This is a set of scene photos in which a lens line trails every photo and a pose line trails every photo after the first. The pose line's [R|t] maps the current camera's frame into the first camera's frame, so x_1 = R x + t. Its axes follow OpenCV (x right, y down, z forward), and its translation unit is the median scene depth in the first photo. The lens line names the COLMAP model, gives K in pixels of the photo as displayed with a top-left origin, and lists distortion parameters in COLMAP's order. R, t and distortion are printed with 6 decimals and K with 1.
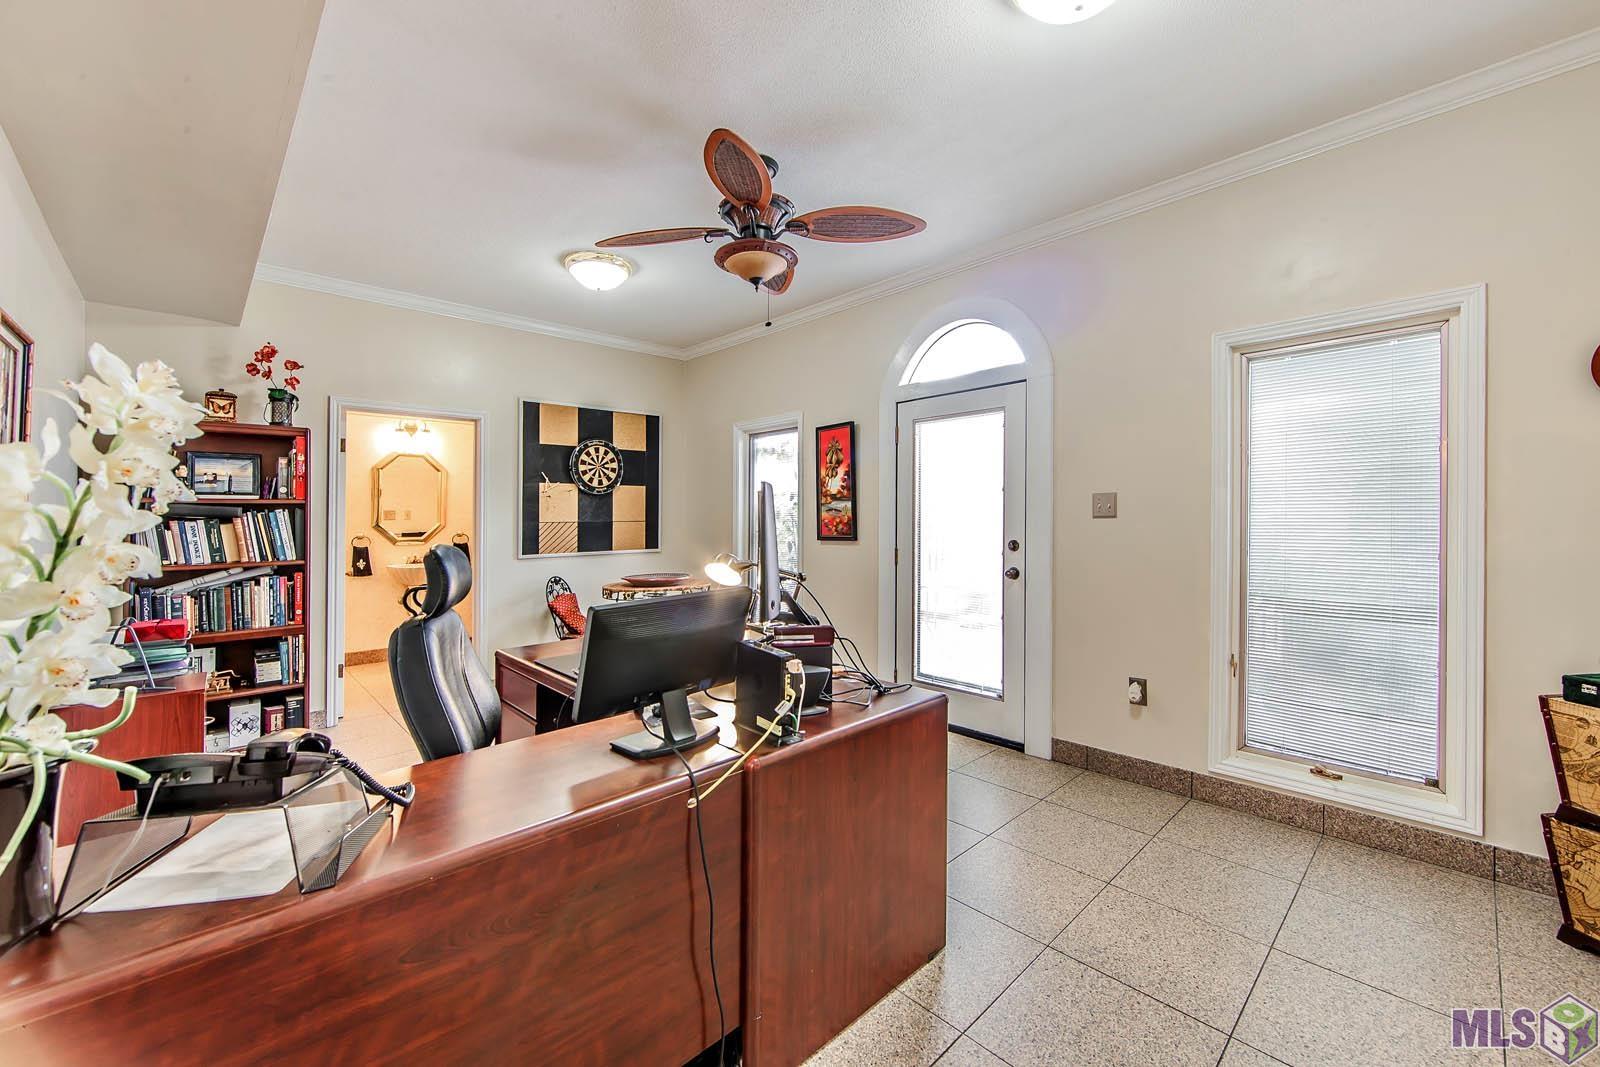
lens RADIAL K [[631.9, 0, 801.2], [0, 631.9, 522.2], [0, 0, 1]] dist [0.000655, -0.000017]
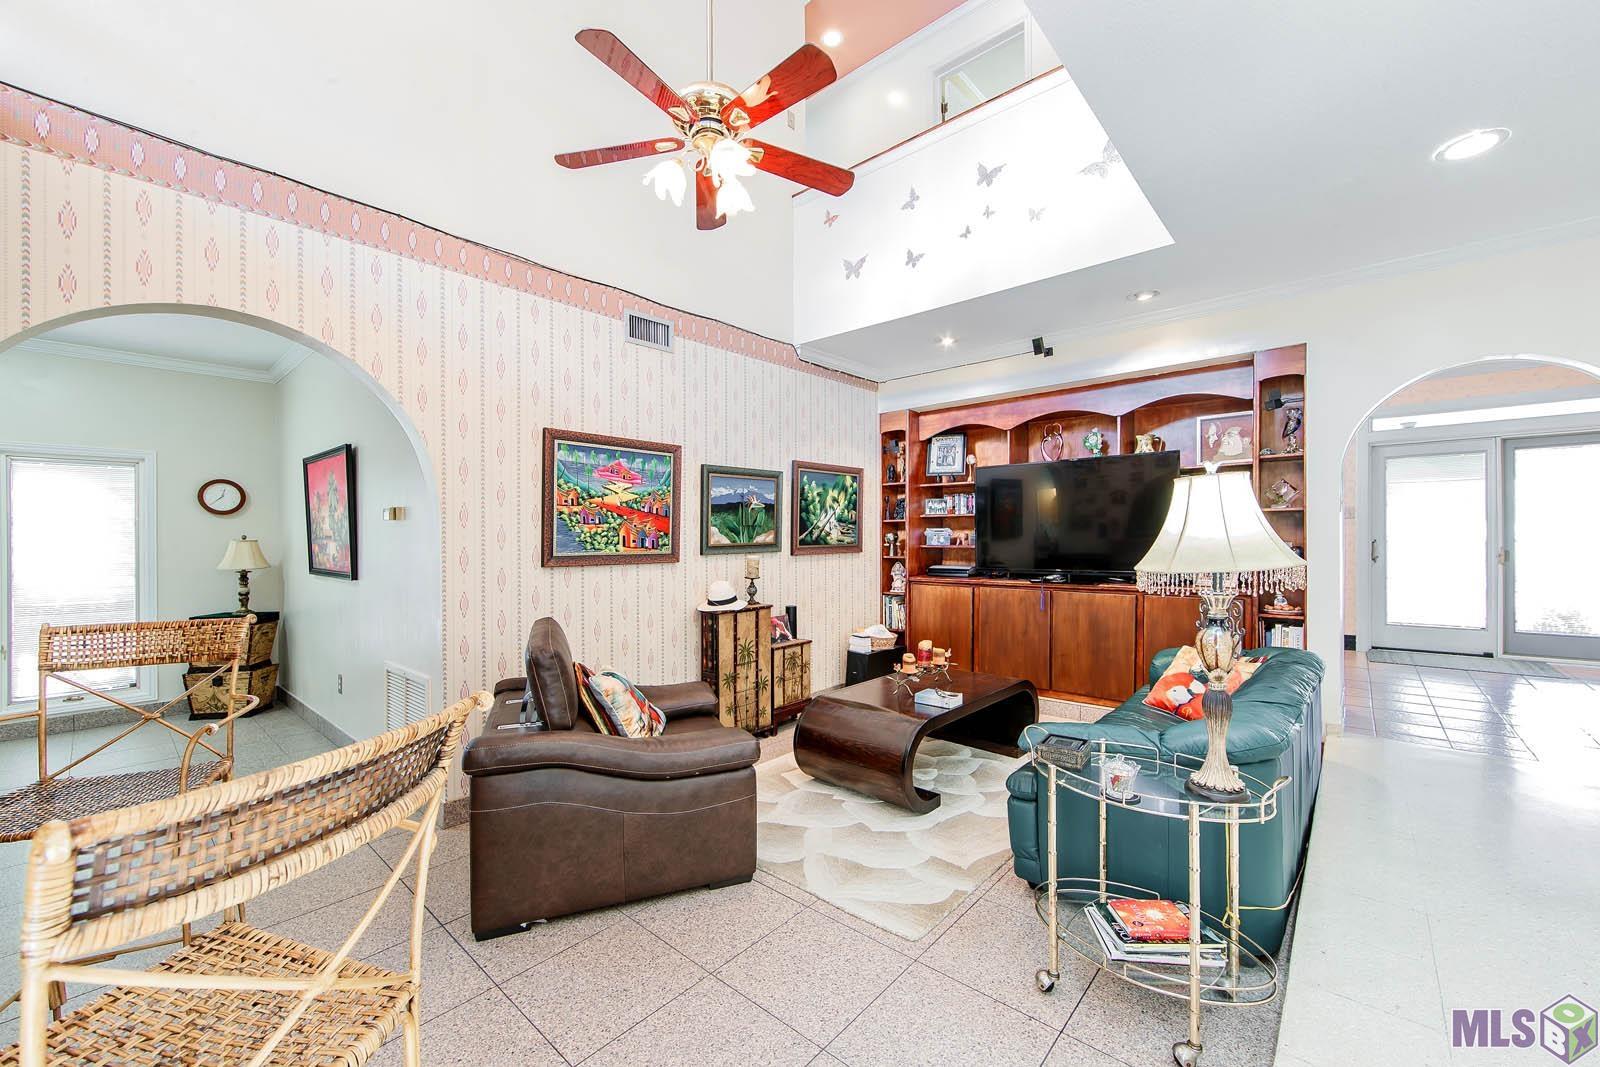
lens RADIAL K [[631.9, 0, 802.7], [0, 631.9, 538.8], [0, 0, 1]] dist [0.000655, -0.000017]
pose [[-0.091975, 0.001651, 0.995760, -1.237421], [0.010818, 0.999941, -0.000658, -0.039594], [-0.995703, 0.010712, -0.091988, -0.974170]]
